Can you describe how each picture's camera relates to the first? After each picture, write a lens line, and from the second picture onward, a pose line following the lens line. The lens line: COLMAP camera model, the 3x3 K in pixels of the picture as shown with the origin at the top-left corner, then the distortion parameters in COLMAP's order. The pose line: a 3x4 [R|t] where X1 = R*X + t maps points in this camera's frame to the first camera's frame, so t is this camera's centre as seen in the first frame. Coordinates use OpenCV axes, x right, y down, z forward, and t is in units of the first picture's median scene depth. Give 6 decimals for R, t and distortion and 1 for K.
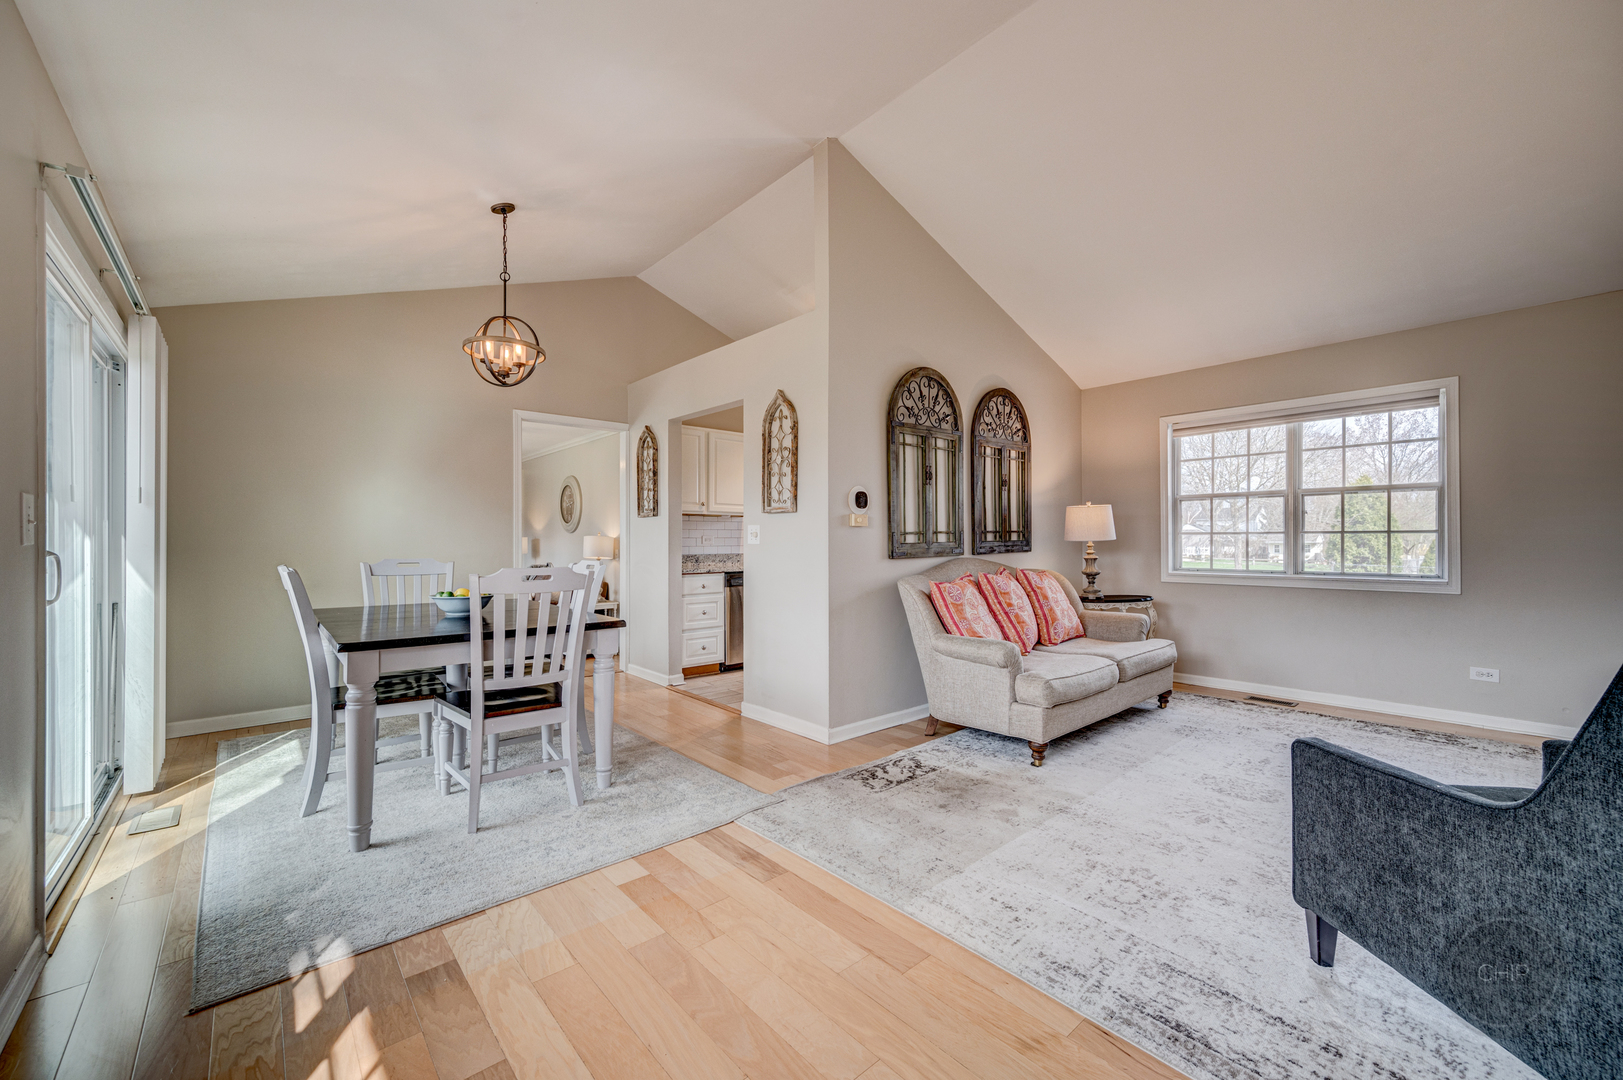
lens RADIAL K [[639.6, 0, 811.9], [0, 639.6, 537.0], [0, 0, 1]] dist [-0.000941, 0.000804]
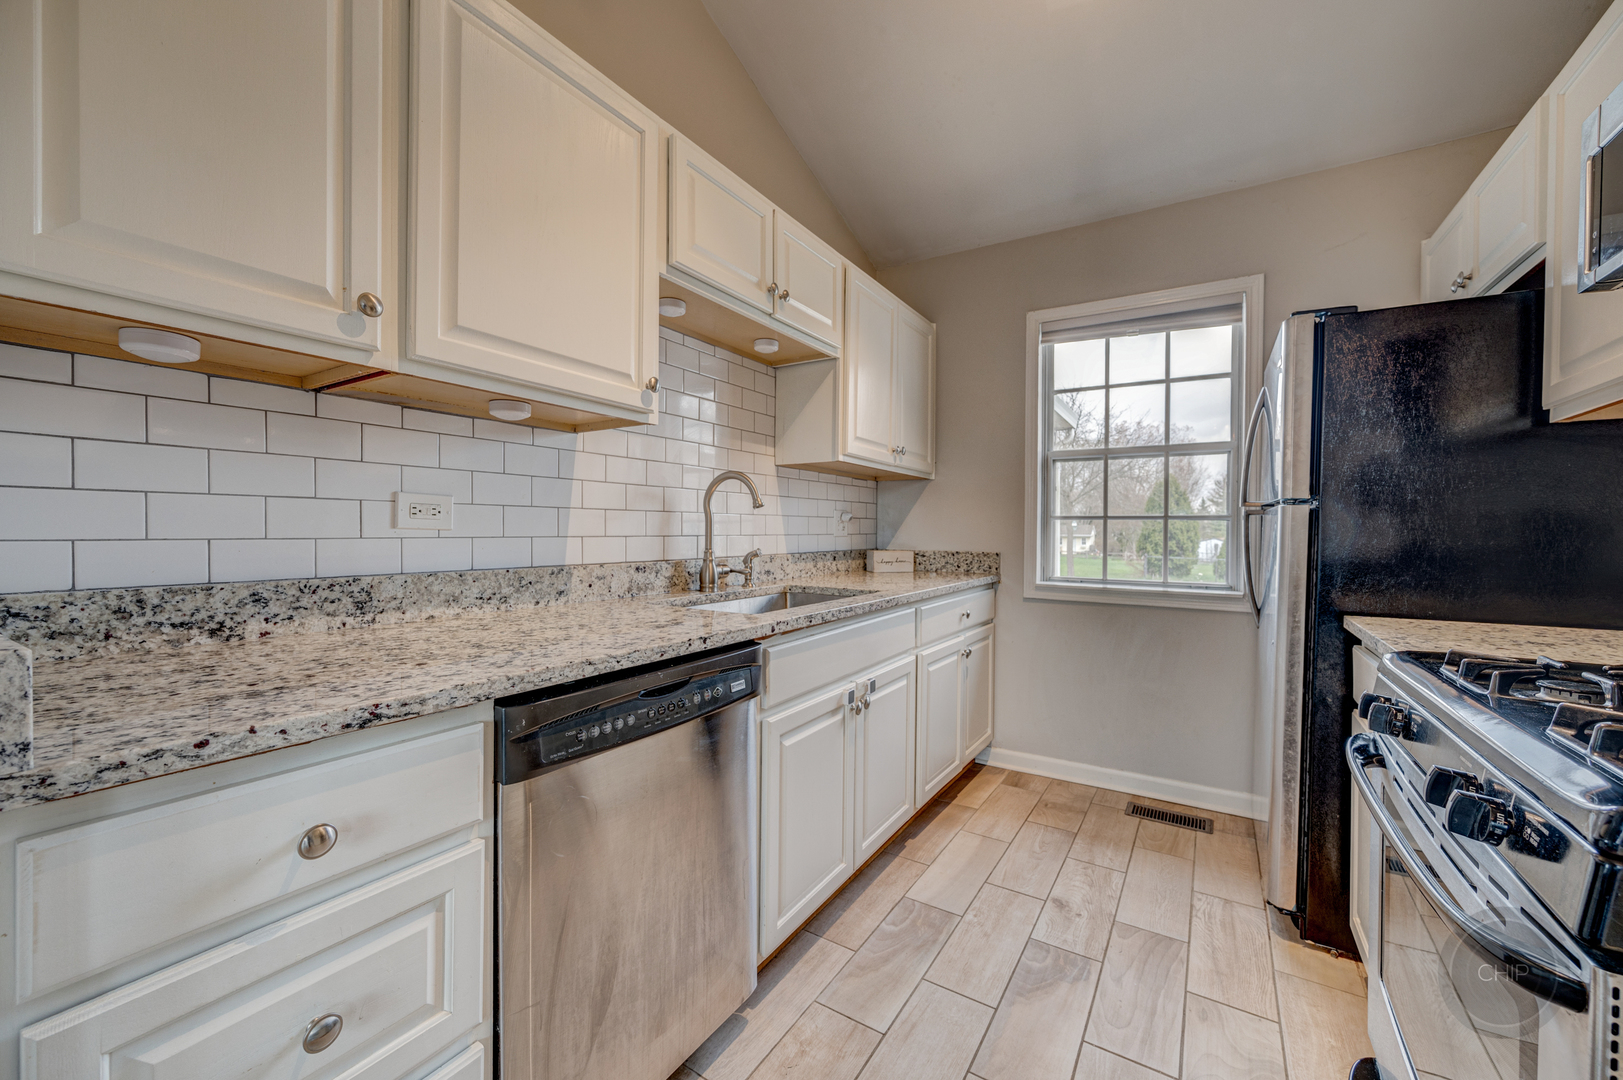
lens RADIAL K [[639.6, 0, 814.6], [0, 639.6, 539.0], [0, 0, 1]] dist [-0.000941, 0.000804]
pose [[0.953874, 0.006116, 0.300144, -0.169080], [-0.013068, 0.999691, 0.021159, 0.014789], [-0.299922, -0.024105, 0.953659, 1.286393]]
